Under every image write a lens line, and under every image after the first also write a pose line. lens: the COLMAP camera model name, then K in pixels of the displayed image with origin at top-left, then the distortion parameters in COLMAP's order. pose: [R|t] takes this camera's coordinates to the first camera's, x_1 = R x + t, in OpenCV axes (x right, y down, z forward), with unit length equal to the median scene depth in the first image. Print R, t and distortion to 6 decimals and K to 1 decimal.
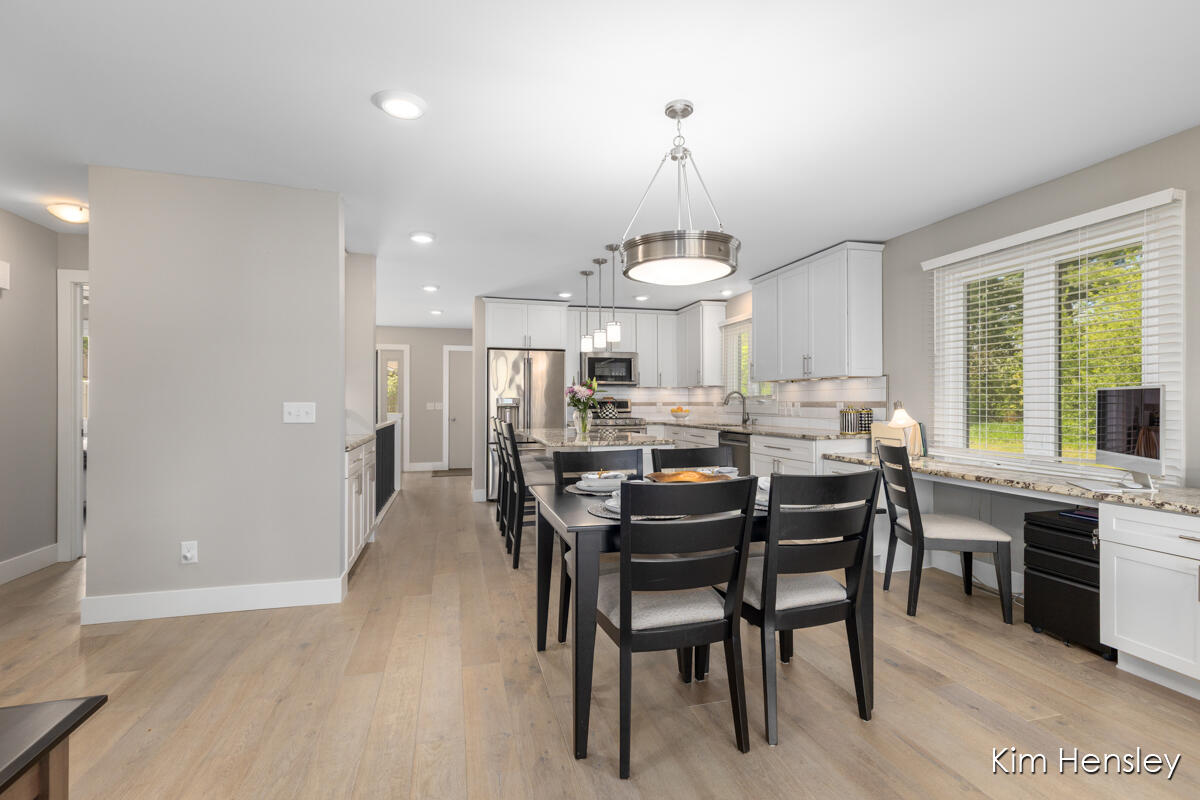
lens RADIAL K [[535.5, 0, 600.0], [0, 535.5, 400.0], [0, 0, 1]] dist [0.002275, -0.000516]
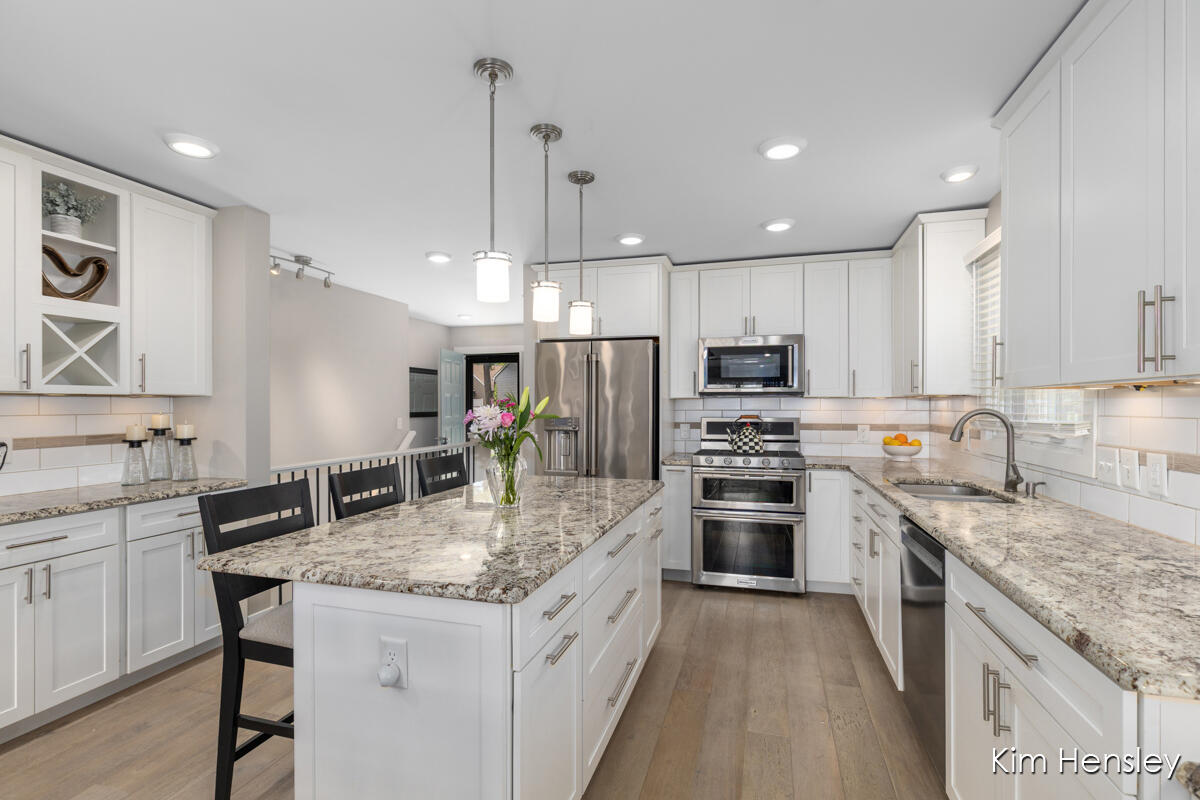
lens RADIAL K [[564.9, 0, 600.0], [0, 564.9, 400.0], [0, 0, 1]] dist [-0.002267, -0.000587]
pose [[0.853228, -0.003305, -0.521528, 0.198483], [0.001656, 0.999992, -0.003628, -0.019842], [0.521536, 0.002232, 0.853226, 0.414519]]
